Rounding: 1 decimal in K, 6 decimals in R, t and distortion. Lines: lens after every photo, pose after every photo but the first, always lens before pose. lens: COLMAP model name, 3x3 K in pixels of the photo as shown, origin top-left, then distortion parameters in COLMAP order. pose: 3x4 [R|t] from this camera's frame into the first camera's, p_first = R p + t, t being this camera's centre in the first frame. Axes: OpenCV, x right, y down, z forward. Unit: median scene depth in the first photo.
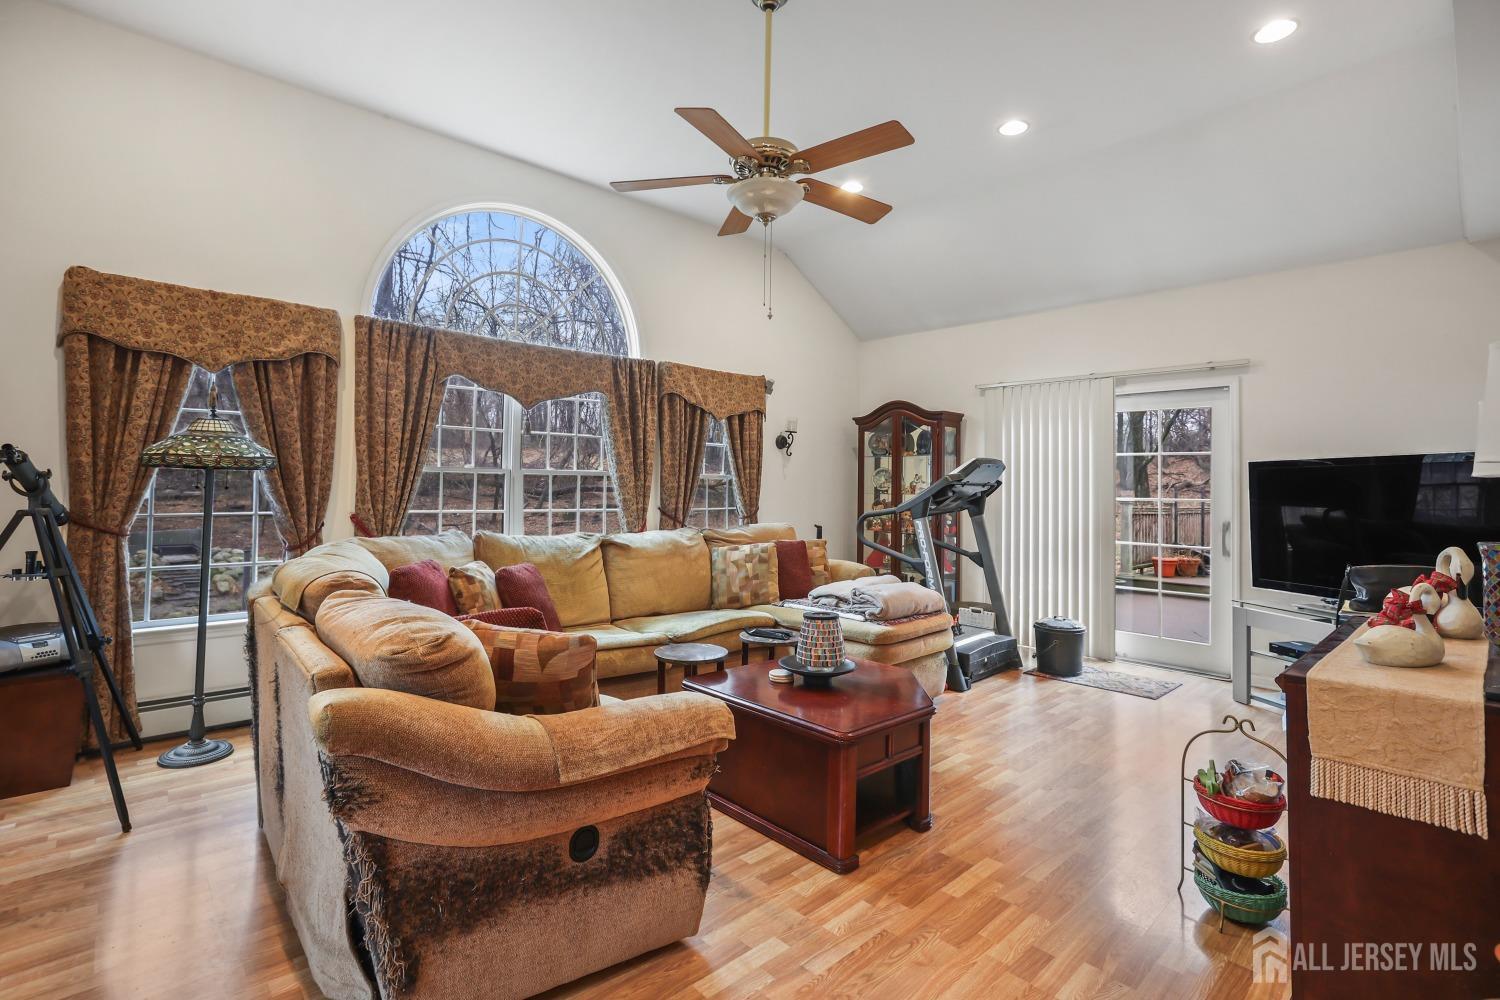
lens RADIAL K [[694.3, 0, 735.4], [0, 694.3, 463.8], [0, 0, 1]] dist [-0.019125, 0.004565]
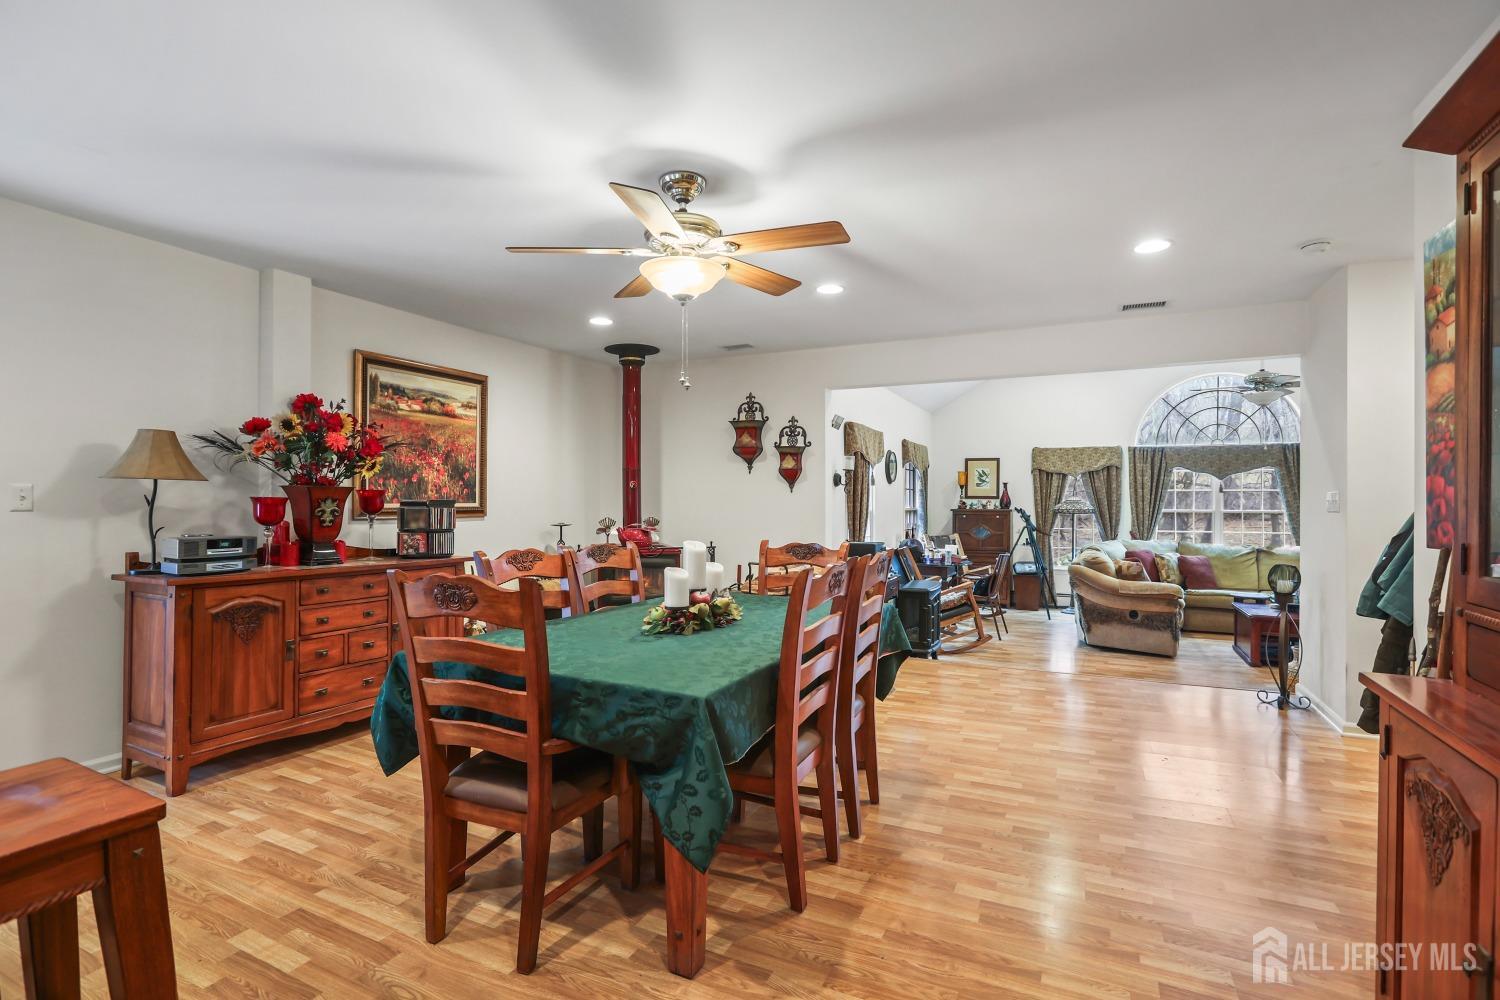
lens RADIAL K [[694.3, 0, 764.9], [0, 694.3, 499.6], [0, 0, 1]] dist [-0.019125, 0.004565]
pose [[0.392730, -0.013831, -0.919550, 1.115856], [0.030606, 0.999530, -0.001962, -0.067234], [0.919144, -0.027373, 0.392968, -1.058922]]
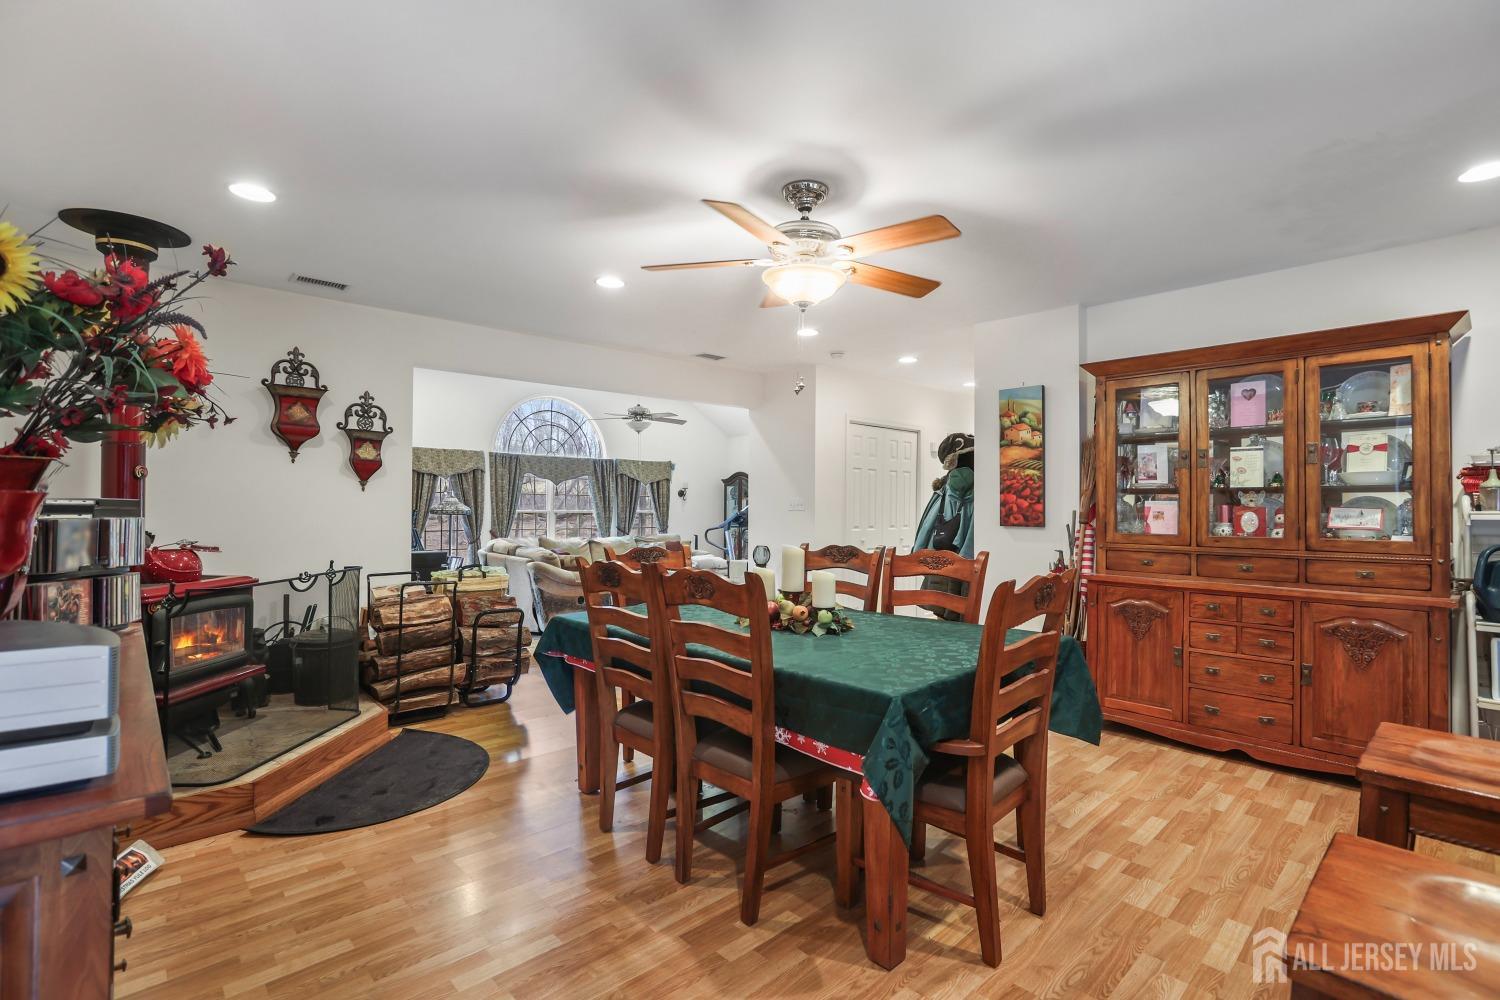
lens RADIAL K [[694.3, 0, 764.8], [0, 694.3, 498.4], [0, 0, 1]] dist [-0.019125, 0.004565]
pose [[0.999331, -0.007697, 0.035761, 0.369067], [0.006912, 0.999733, 0.022027, -0.092199], [-0.035921, -0.021765, 0.999118, -1.582113]]
